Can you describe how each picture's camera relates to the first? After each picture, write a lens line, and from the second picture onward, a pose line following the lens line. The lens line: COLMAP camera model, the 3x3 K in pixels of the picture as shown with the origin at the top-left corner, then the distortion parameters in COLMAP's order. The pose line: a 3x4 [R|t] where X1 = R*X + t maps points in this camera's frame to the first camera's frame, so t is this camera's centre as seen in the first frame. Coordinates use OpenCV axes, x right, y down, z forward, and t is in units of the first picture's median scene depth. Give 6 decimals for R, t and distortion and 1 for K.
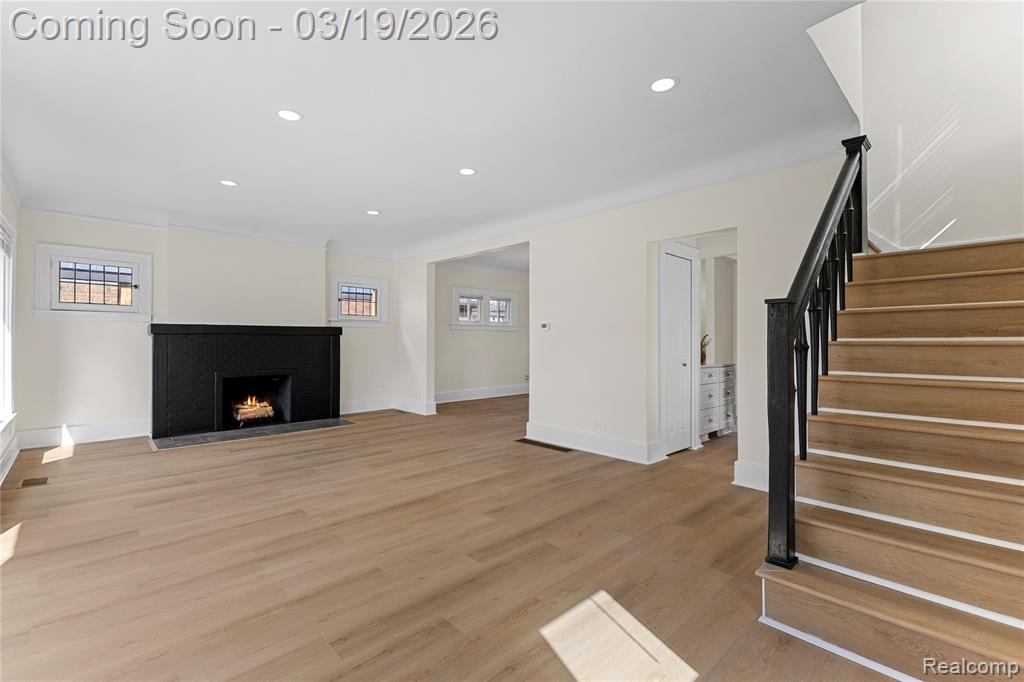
lens RADIAL K [[445.3, 0, 513.8], [0, 445.3, 340.1], [0, 0, 1]] dist [0.003380, -0.000258]
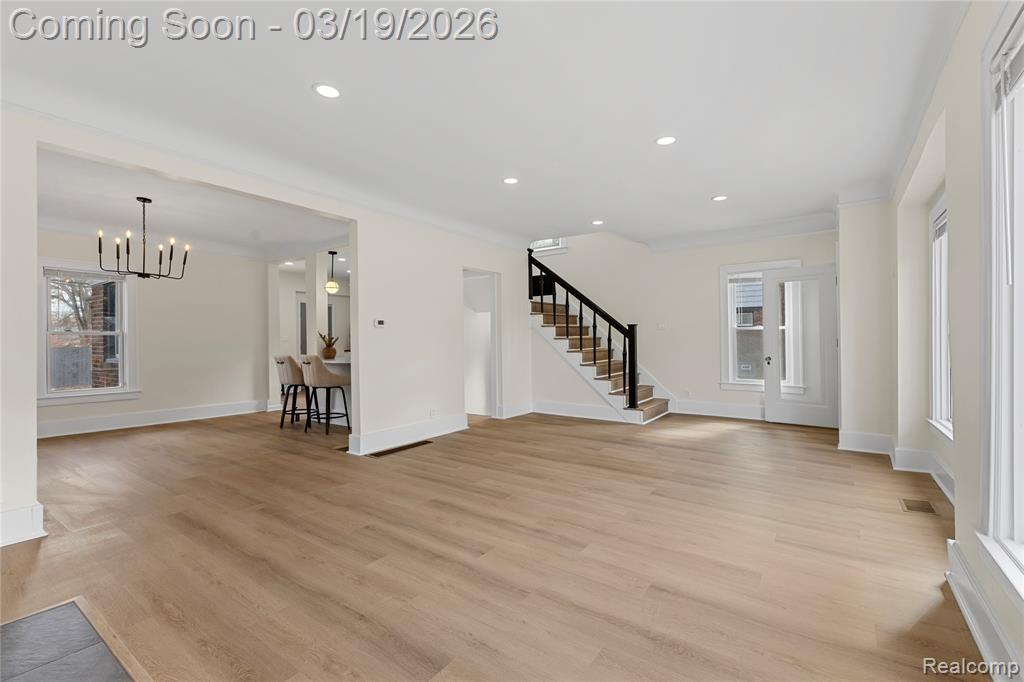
lens RADIAL K [[445.3, 0, 514.7], [0, 445.3, 339.2], [0, 0, 1]] dist [0.003380, -0.000258]
pose [[-0.182230, 0.000657, 0.983256, -1.344881], [0.001568, 0.999999, -0.000378, 0.004094], [-0.983255, 0.001473, -0.182231, 1.381442]]
